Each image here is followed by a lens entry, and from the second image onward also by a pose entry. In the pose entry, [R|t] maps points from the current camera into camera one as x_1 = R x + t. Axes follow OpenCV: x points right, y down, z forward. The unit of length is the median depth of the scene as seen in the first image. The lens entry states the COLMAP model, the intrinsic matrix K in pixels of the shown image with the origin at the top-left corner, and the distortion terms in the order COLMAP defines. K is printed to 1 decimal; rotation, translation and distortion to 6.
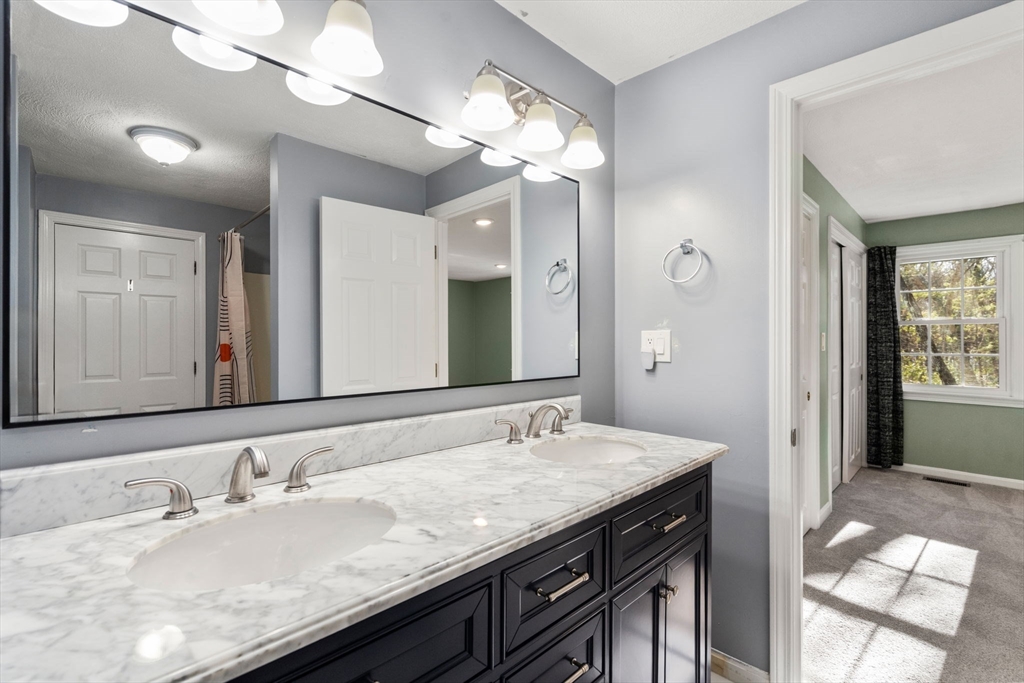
lens RADIAL K [[466.1, 0, 512.4], [0, 466.1, 338.4], [0, 0, 1]] dist [-0.004220, -0.000017]
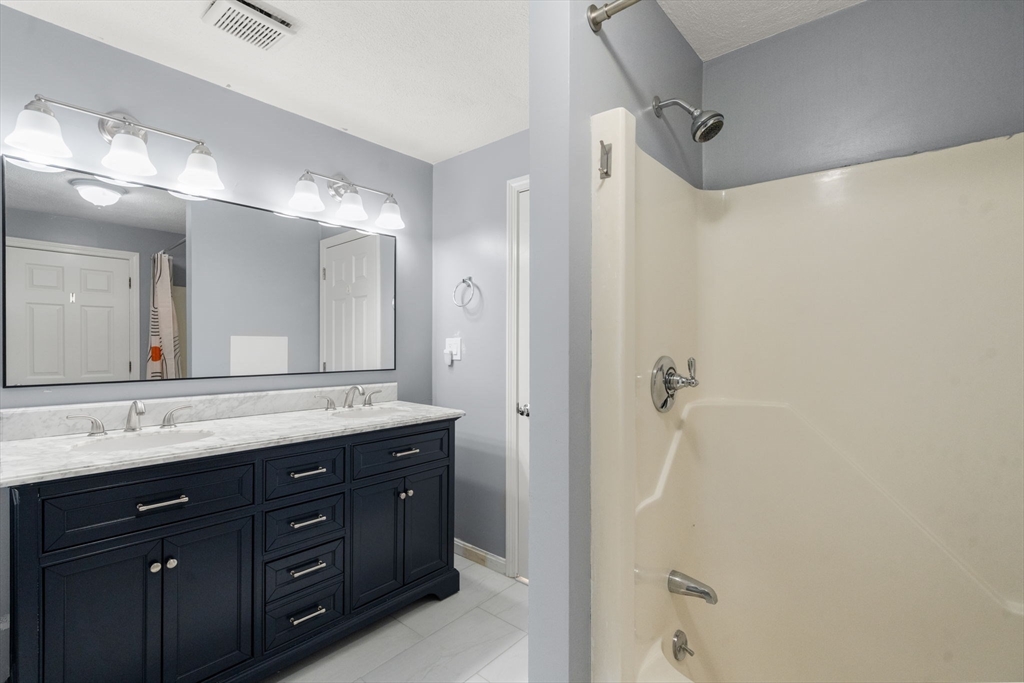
lens RADIAL K [[466.1, 0, 511.4], [0, 466.1, 345.4], [0, 0, 1]] dist [-0.004220, -0.000017]
pose [[0.997775, 0.002640, 0.066624, 0.414354], [-0.003181, 0.999963, 0.008015, -0.007011], [-0.066600, -0.008209, 0.997746, -0.492324]]
